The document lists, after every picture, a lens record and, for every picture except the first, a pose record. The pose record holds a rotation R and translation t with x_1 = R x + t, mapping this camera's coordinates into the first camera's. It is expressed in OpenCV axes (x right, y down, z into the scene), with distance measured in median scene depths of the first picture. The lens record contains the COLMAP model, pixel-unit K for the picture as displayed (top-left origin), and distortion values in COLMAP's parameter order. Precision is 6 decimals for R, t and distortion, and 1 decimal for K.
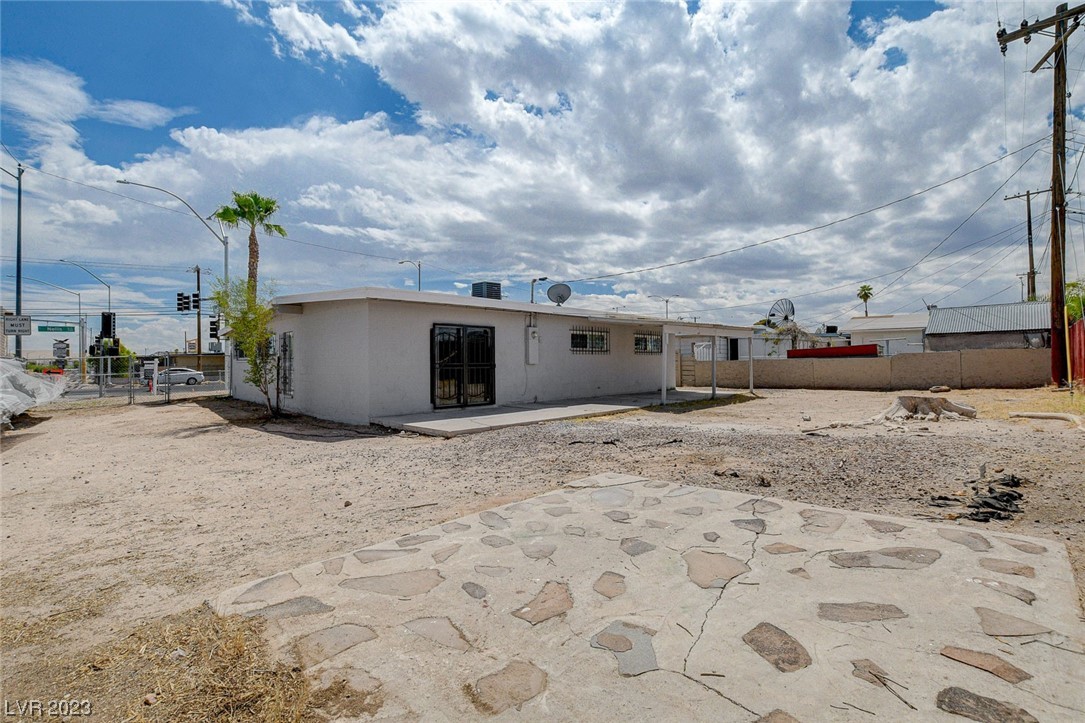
lens RADIAL K [[473.1, 0, 541.0], [0, 473.1, 354.1], [0, 0, 1]] dist [-0.024906, -0.000473]
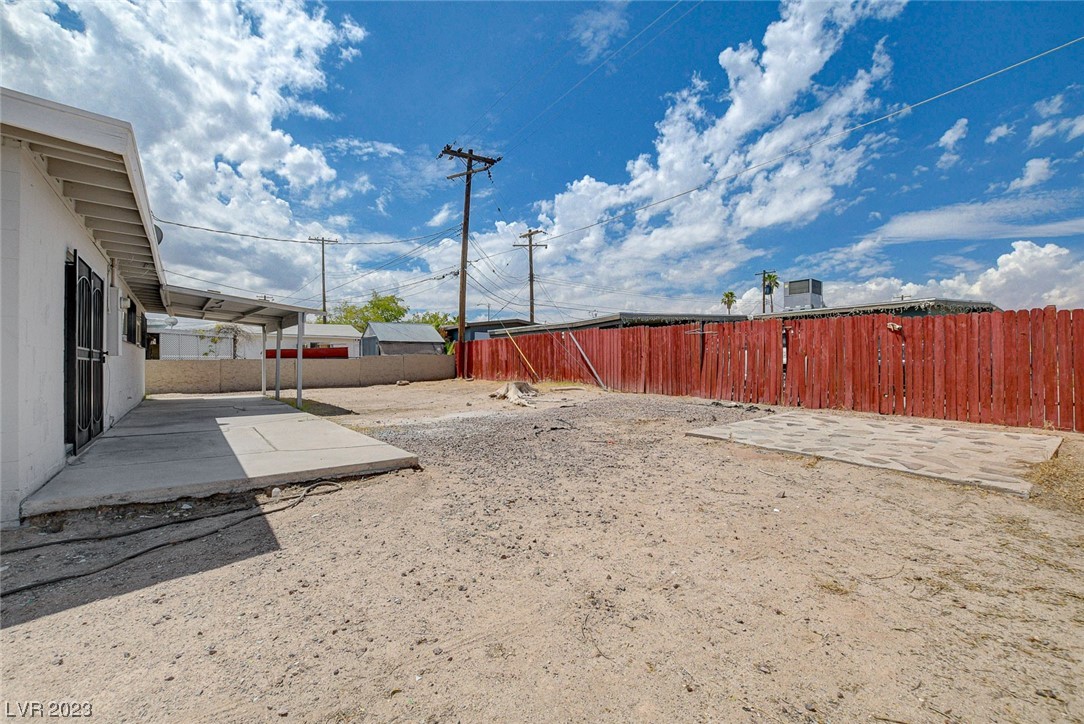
lens RADIAL K [[471.4, 0, 533.1], [0, 471.4, 364.4], [0, 0, 1]] dist [-0.000183, -0.000046]
pose [[0.137936, 0.004915, 0.990429, -0.480657], [-0.015046, 0.999883, -0.002867, 0.022008], [-0.990327, -0.014506, 0.137994, 0.462349]]
